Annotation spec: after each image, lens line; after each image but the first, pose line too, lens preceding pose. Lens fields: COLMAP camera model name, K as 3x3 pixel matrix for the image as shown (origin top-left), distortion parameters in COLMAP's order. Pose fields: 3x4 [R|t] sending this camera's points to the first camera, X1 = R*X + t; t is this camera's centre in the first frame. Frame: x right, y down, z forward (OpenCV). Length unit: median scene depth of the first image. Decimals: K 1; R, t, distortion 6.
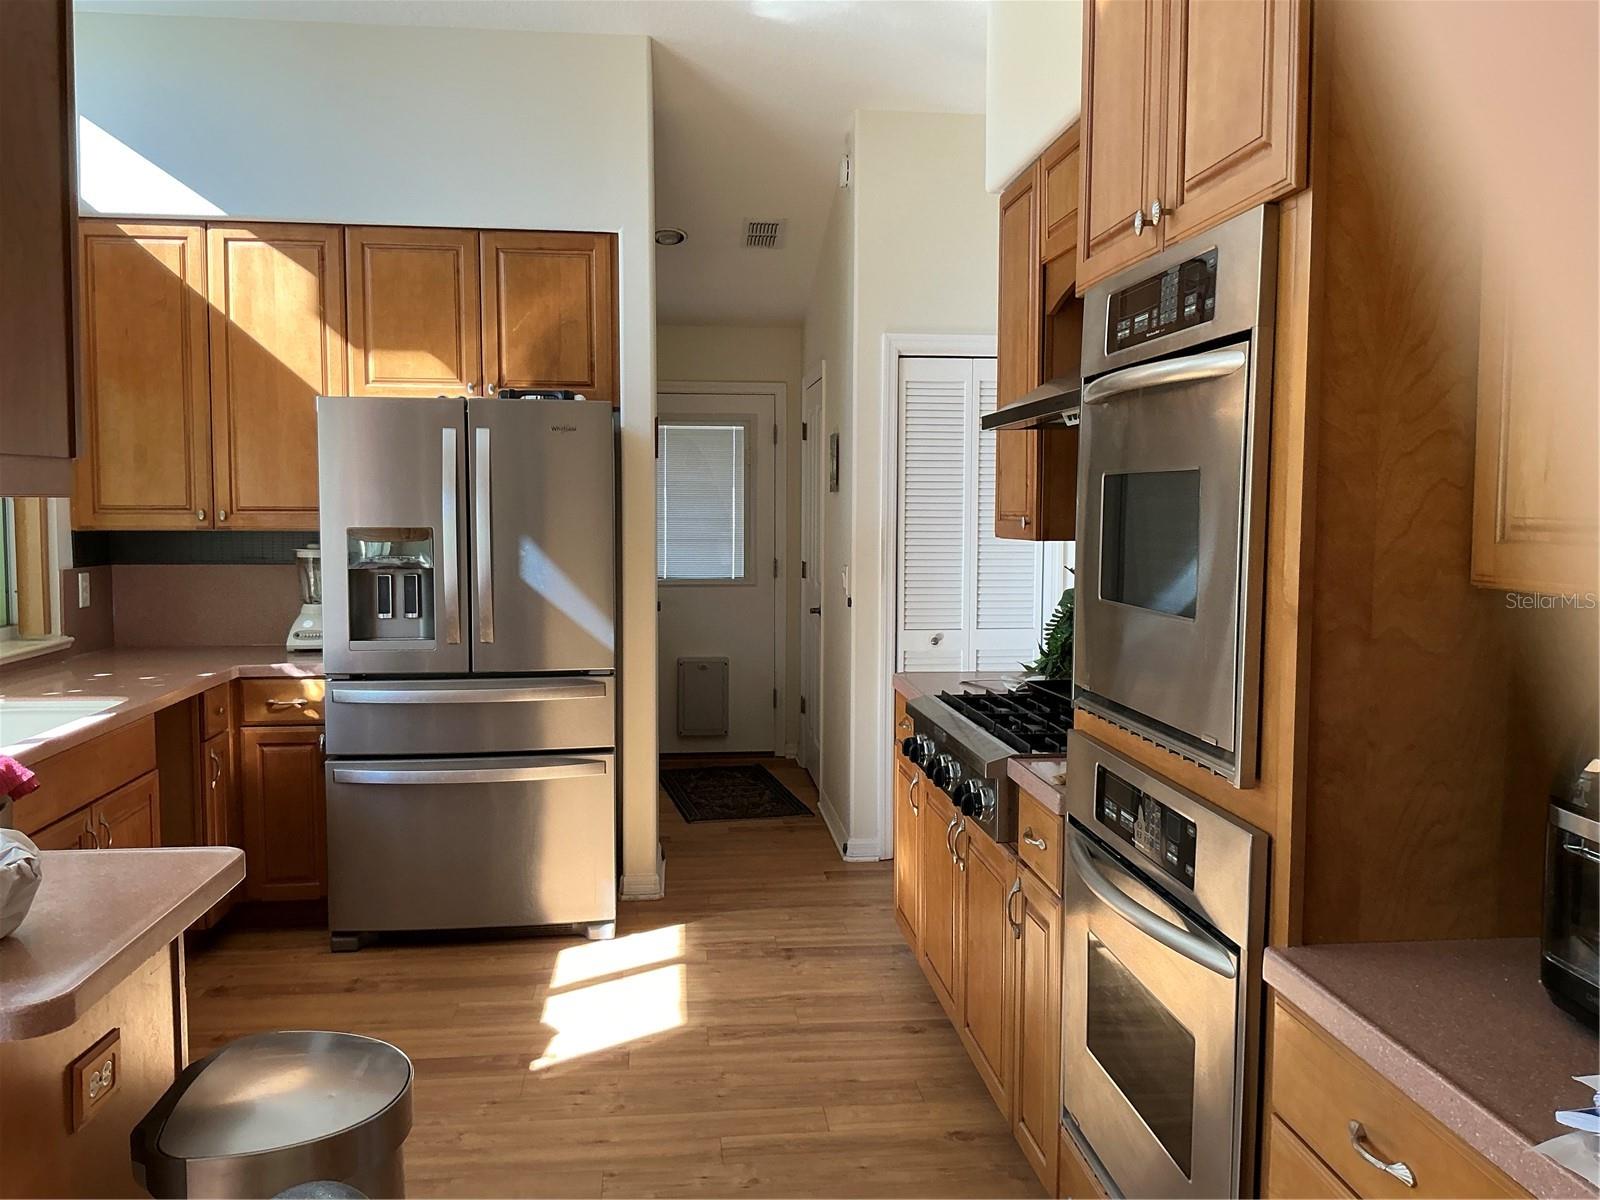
lens RADIAL K [[1298.2, 0, 800.0], [0, 1298.2, 600.0], [0, 0, 1]] dist [0.114330, -0.241997]
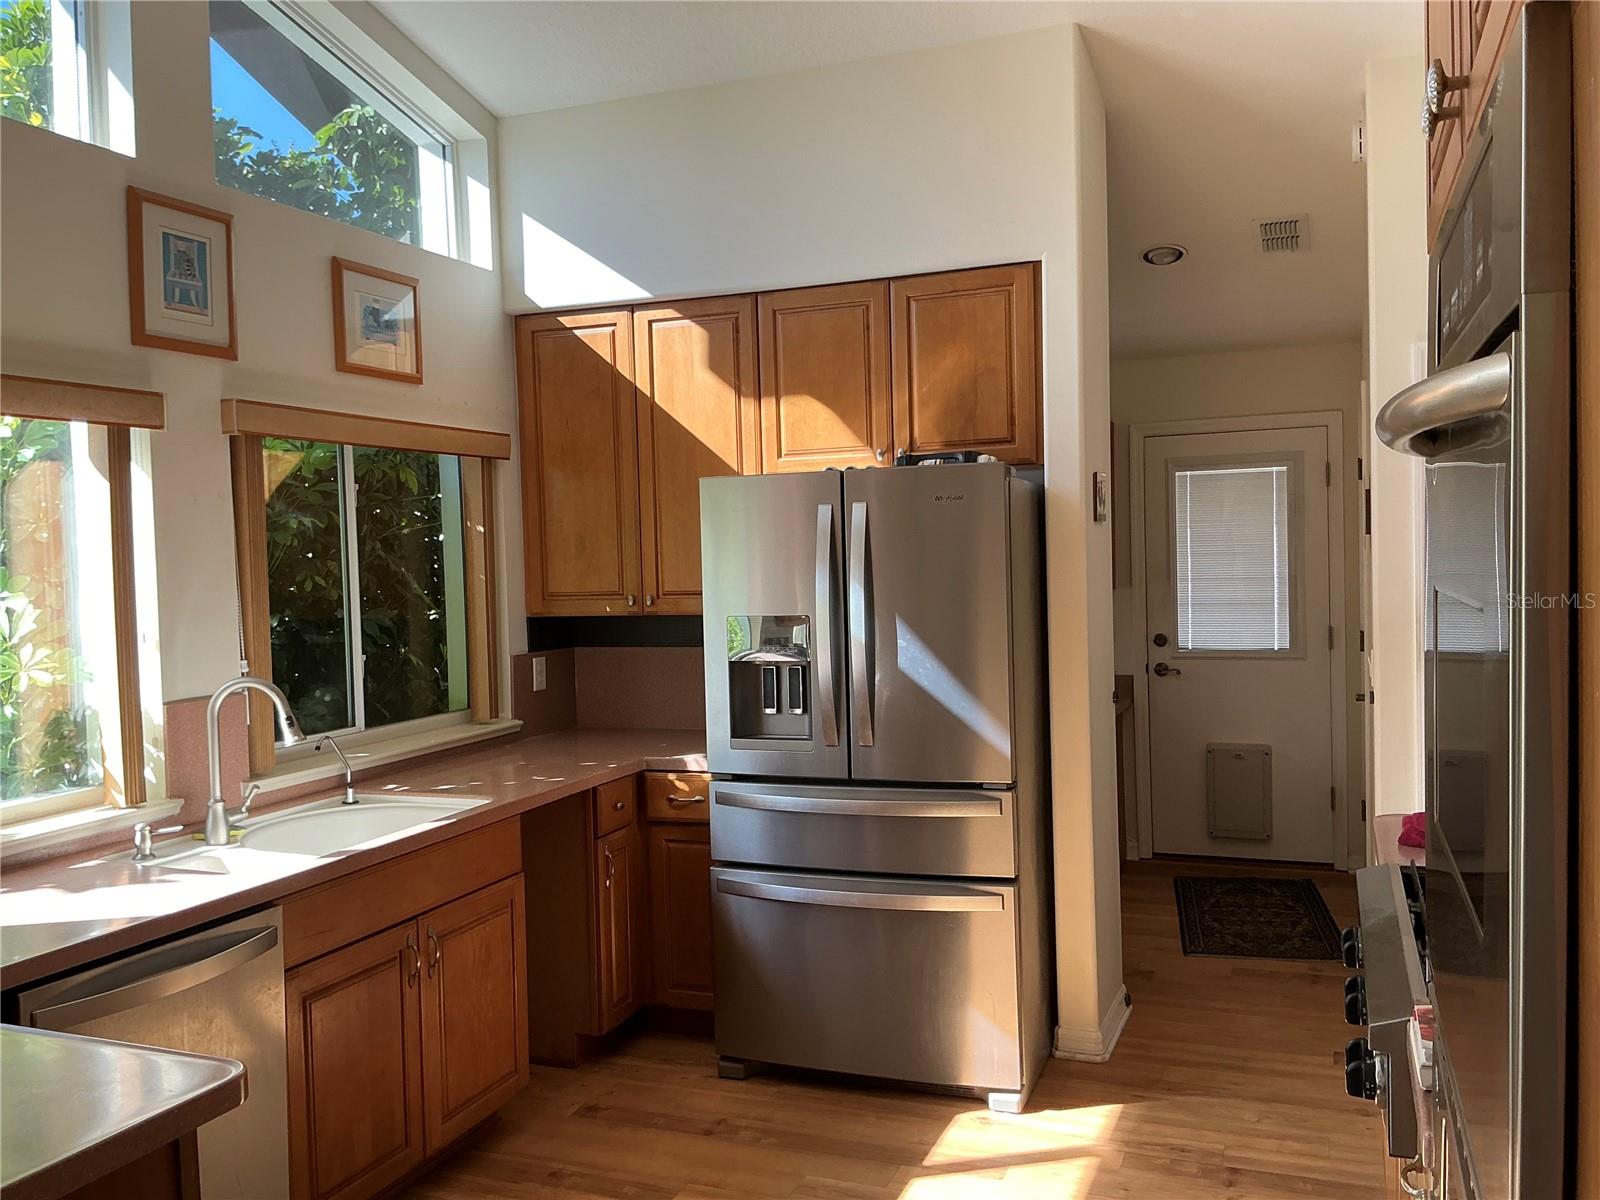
lens RADIAL K [[1314.9, 0, 800.0], [0, 1314.9, 600.0], [0, 0, 1]] dist [0.116230, -0.233098]
pose [[0.886418, -0.011929, -0.462731, 0.119068], [-0.002988, 0.999500, -0.031489, -0.033981], [0.462876, 0.029295, 0.885939, 0.177664]]
